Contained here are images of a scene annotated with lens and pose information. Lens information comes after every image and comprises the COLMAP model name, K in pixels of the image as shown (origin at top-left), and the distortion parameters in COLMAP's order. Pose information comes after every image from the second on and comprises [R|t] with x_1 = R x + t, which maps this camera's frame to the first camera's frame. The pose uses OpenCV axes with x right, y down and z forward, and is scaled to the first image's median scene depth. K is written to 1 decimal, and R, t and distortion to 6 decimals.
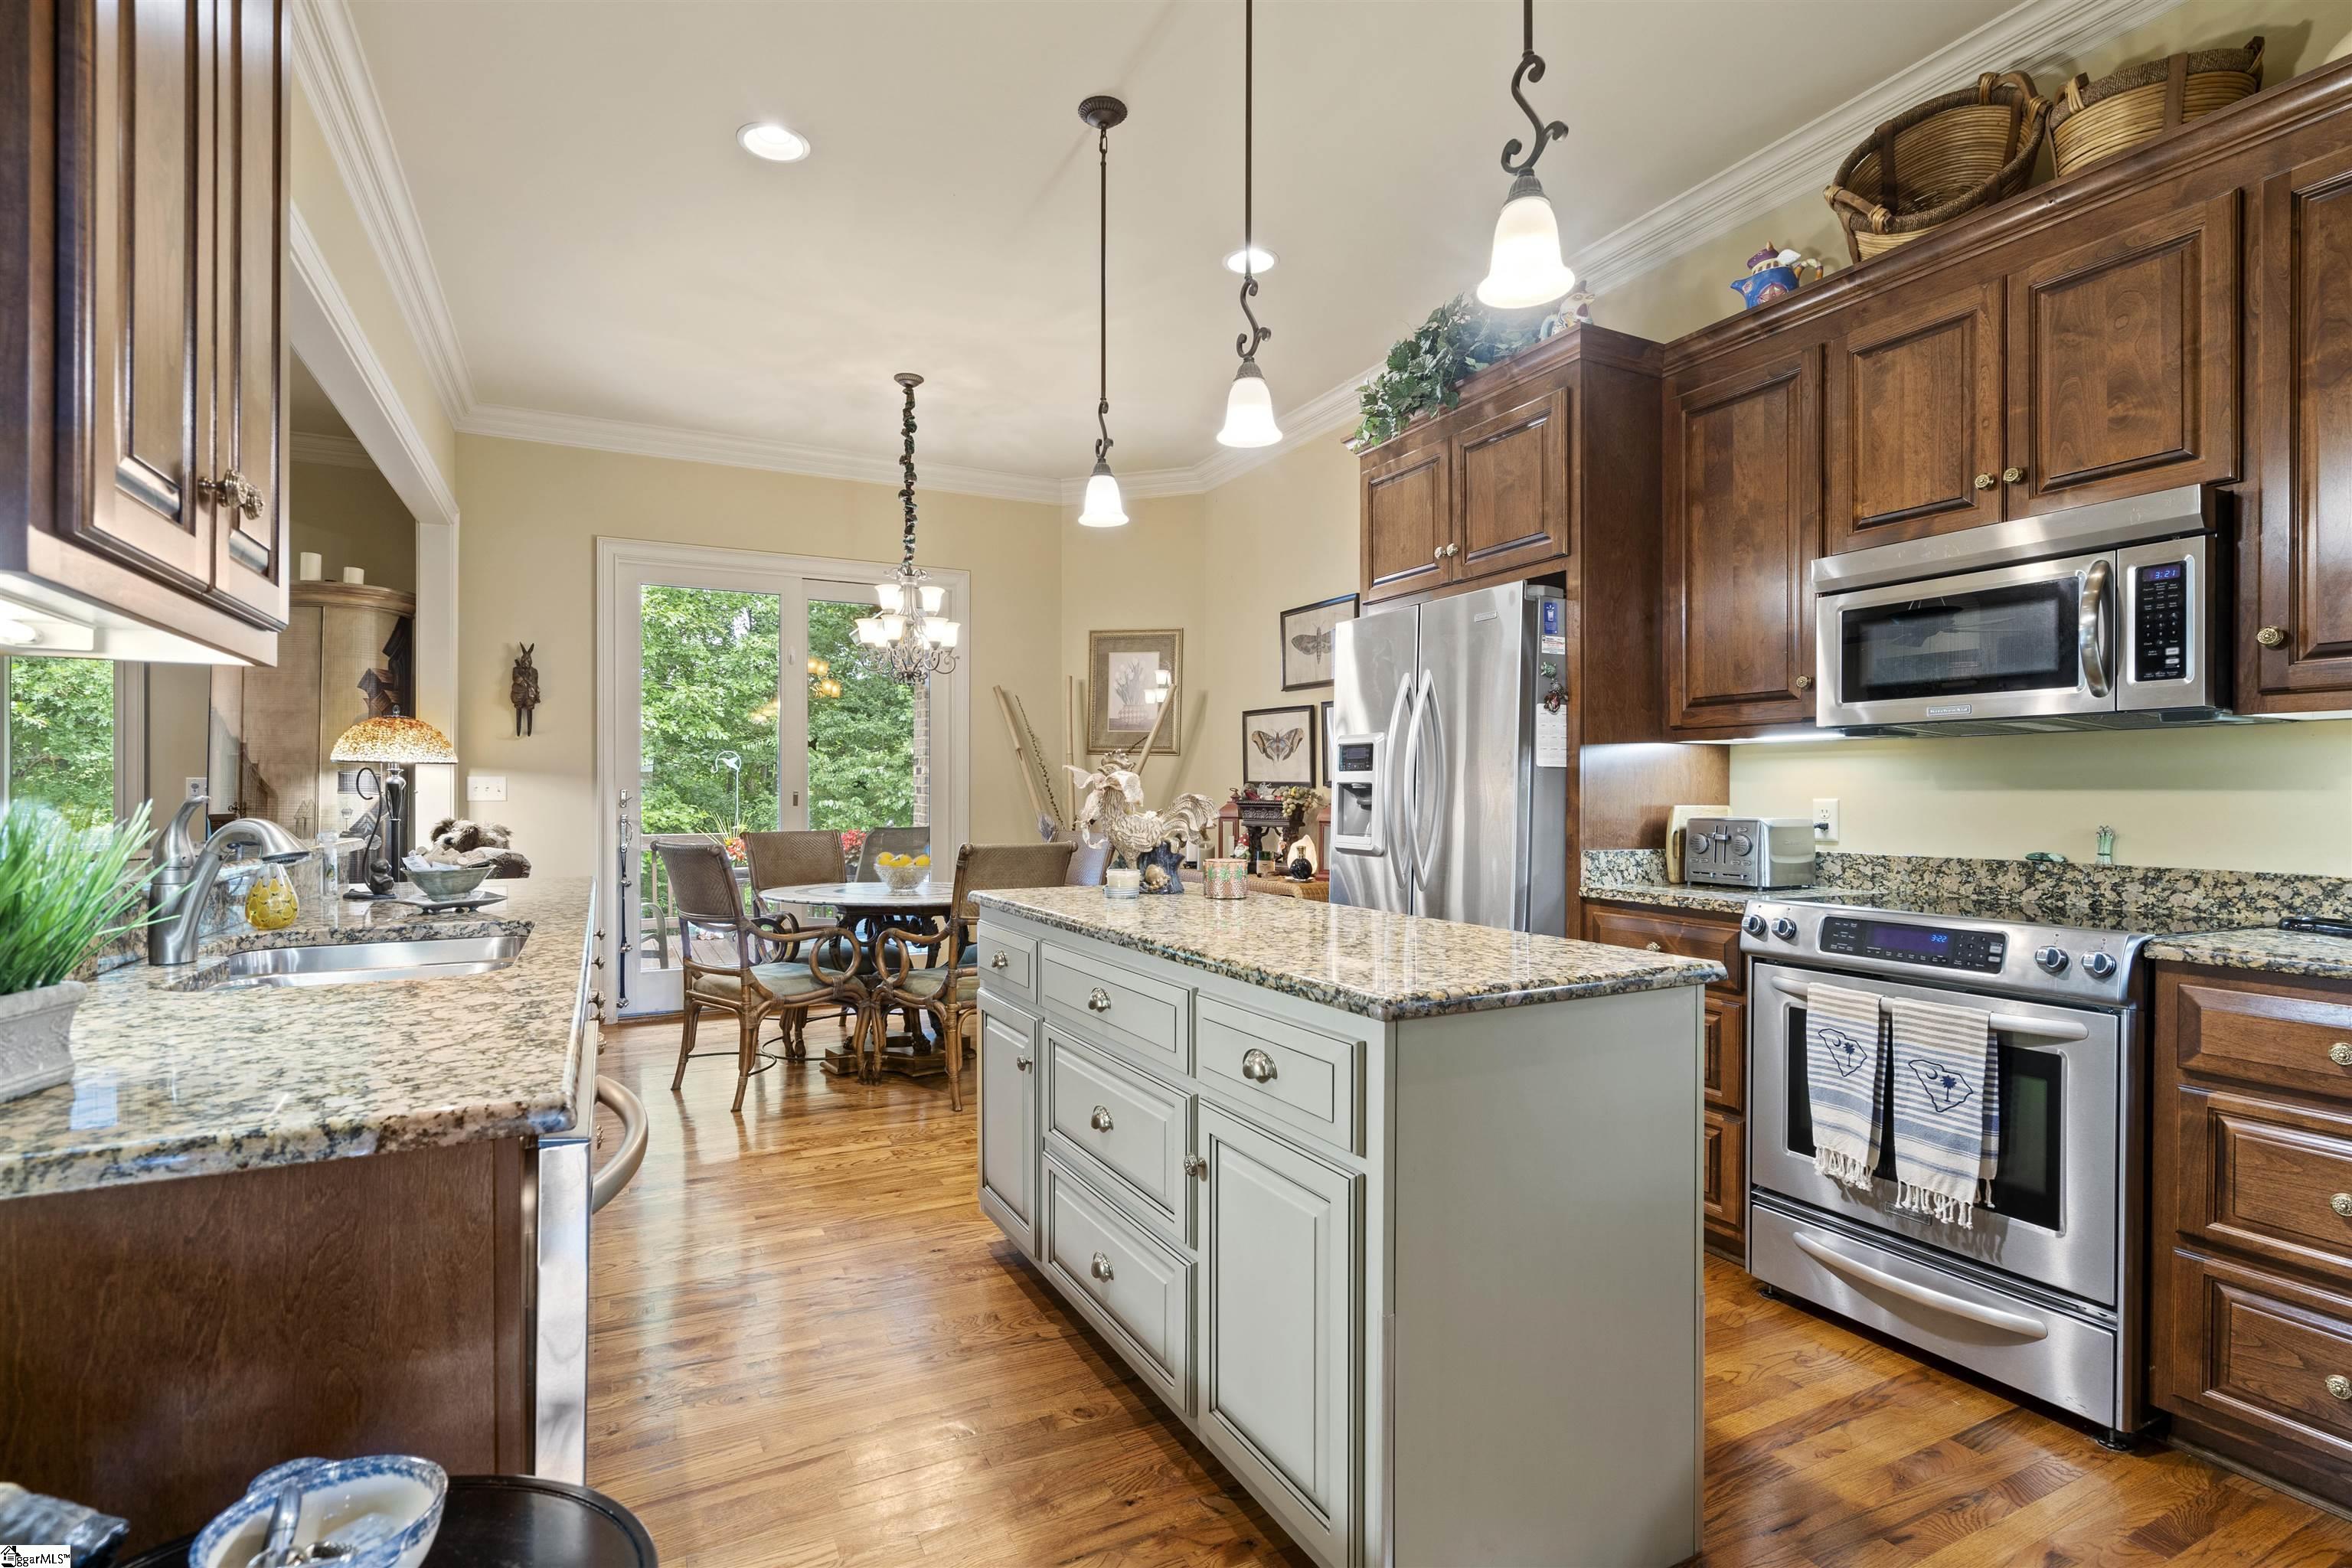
lens RADIAL K [[1133.1, 0, 1175.9], [0, 1133.1, 789.3], [0, 0, 1]] dist [-0.003533, -0.000288]
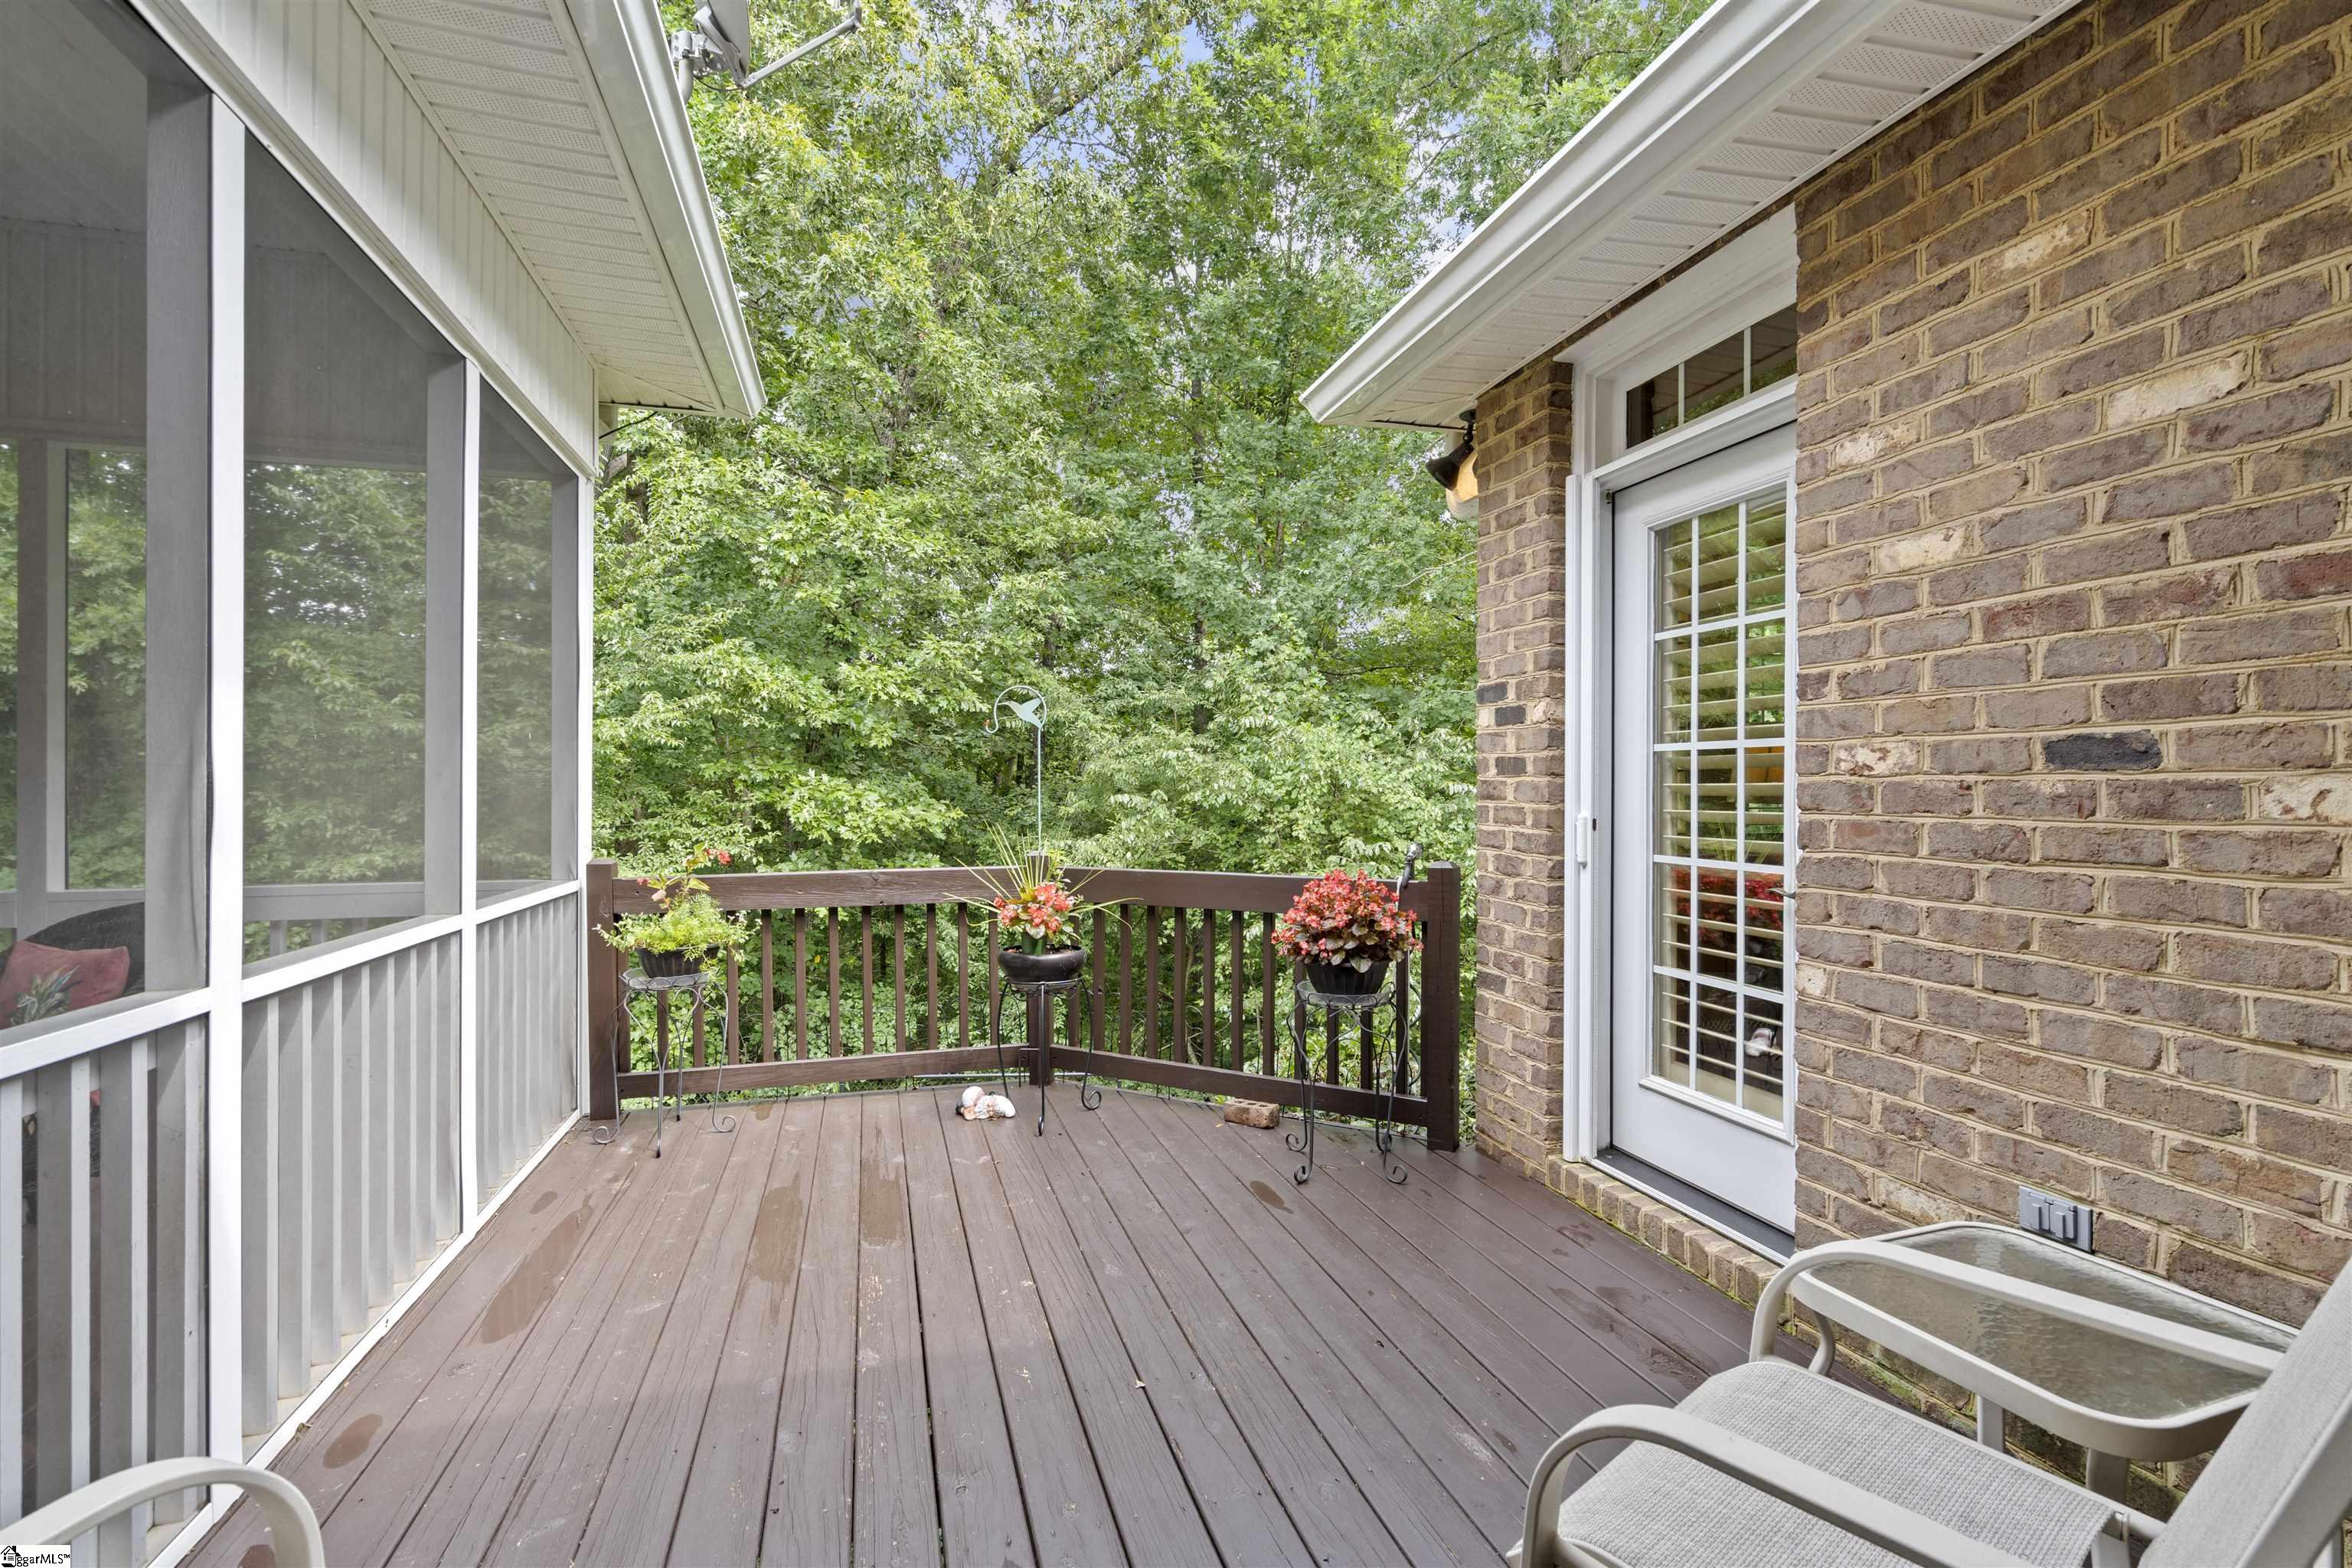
lens RADIAL K [[1067.8, 0, 1163.5], [0, 1067.8, 785.8], [0, 0, 1]] dist [-0.003226, 0.000267]
pose [[0.979774, -0.002439, -0.200093, -0.468197], [0.002668, 0.999996, 0.000874, 0.011829], [0.200090, -0.001390, 0.979777, 1.104876]]
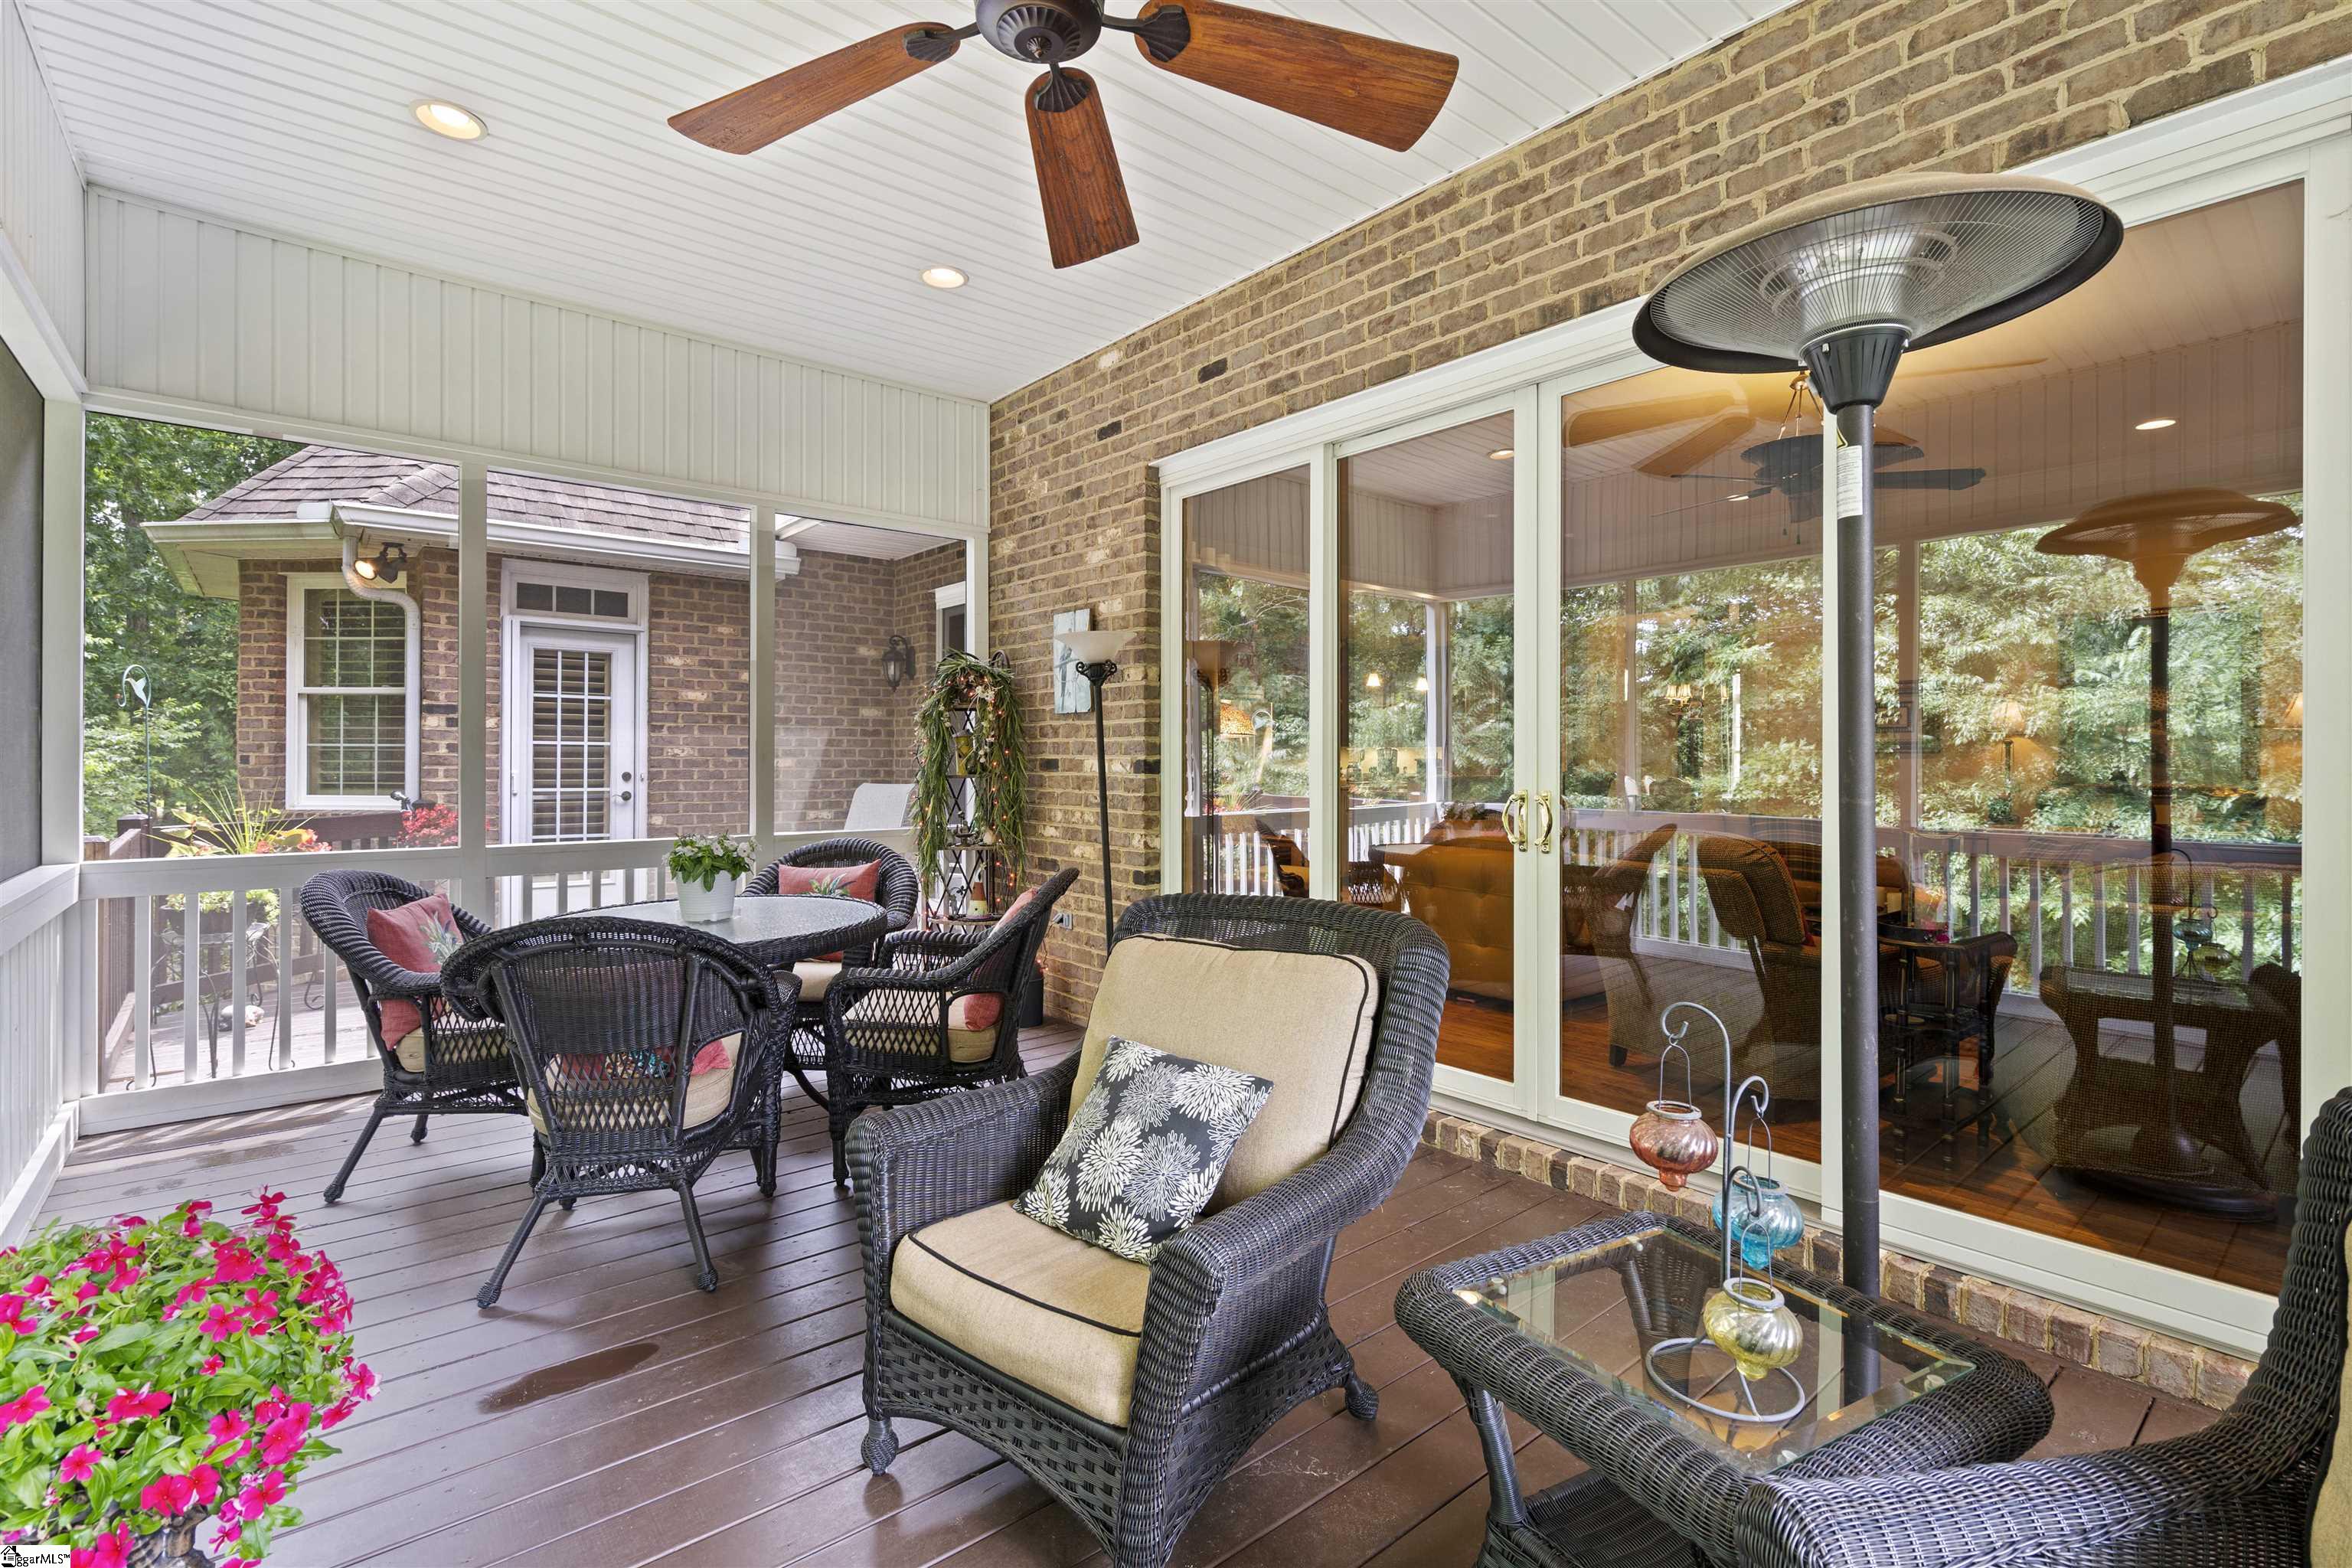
lens RADIAL K [[1067.8, 0, 1170.0], [0, 1067.8, 768.7], [0, 0, 1]] dist [-0.003226, 0.000267]
pose [[-0.219552, -0.004304, 0.975591, -1.812258], [-0.005183, 0.999981, 0.003245, 0.016864], [-0.975587, -0.004344, -0.219570, 1.234713]]
